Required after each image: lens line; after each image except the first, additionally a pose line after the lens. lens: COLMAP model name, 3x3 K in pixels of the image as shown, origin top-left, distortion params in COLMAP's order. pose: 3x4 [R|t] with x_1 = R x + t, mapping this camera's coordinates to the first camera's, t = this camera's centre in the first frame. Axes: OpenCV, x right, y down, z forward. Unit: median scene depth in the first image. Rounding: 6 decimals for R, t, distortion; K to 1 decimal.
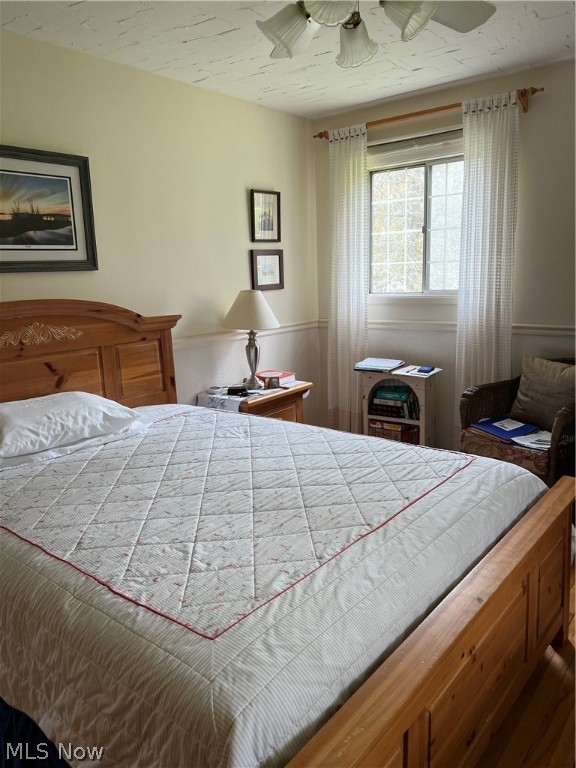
lens RADIAL K [[578.8, 0, 286.1], [0, 578.8, 383.0], [0, 0, 1]] dist [0.053771, -0.051706]
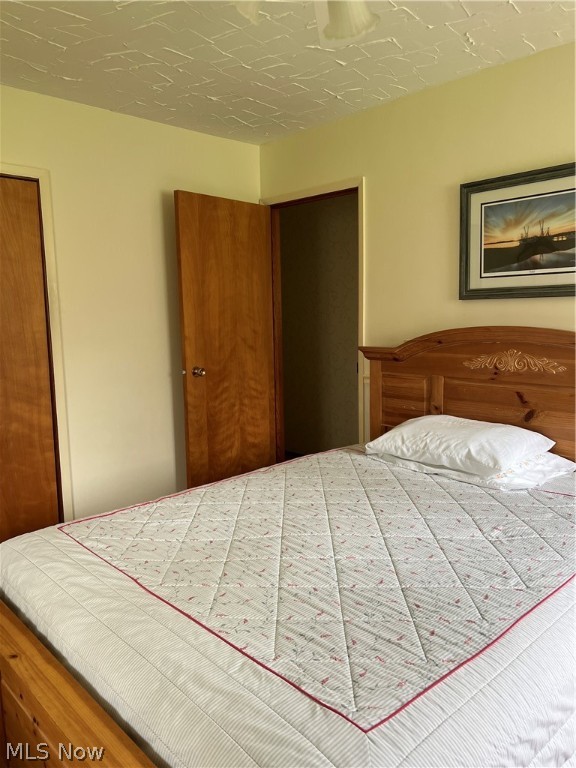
lens RADIAL K [[578.8, 0, 285.6], [0, 578.8, 382.4], [0, 0, 1]] dist [0.053771, -0.051706]
pose [[-0.132788, 0.165214, -0.977278, 0.597488], [-0.164276, 0.968703, 0.186086, -0.172796], [0.977436, 0.185254, -0.101491, 0.753168]]
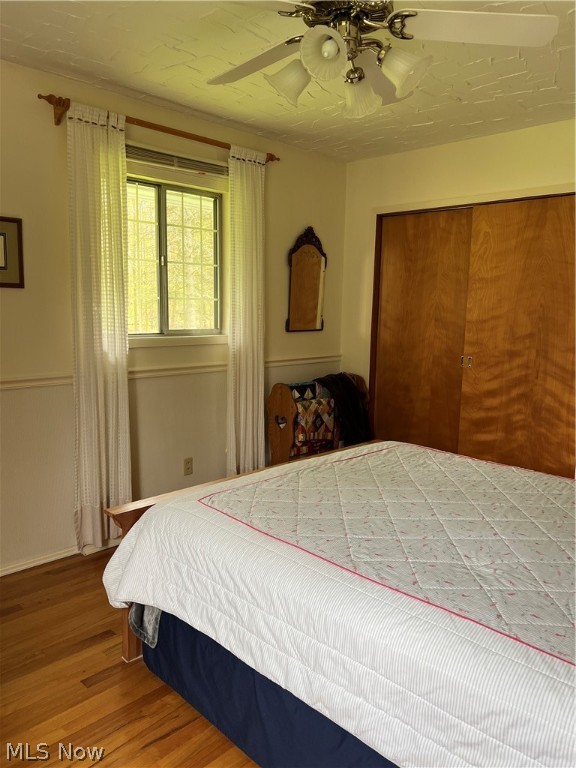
lens RADIAL K [[578.8, 0, 286.6], [0, 578.8, 384.7], [0, 0, 1]] dist [0.053771, -0.051706]
pose [[-0.995214, 0.001979, 0.097697, 0.068112], [0.033576, 0.945846, 0.322873, -0.290826], [-0.091767, 0.324608, -0.941386, 1.474092]]
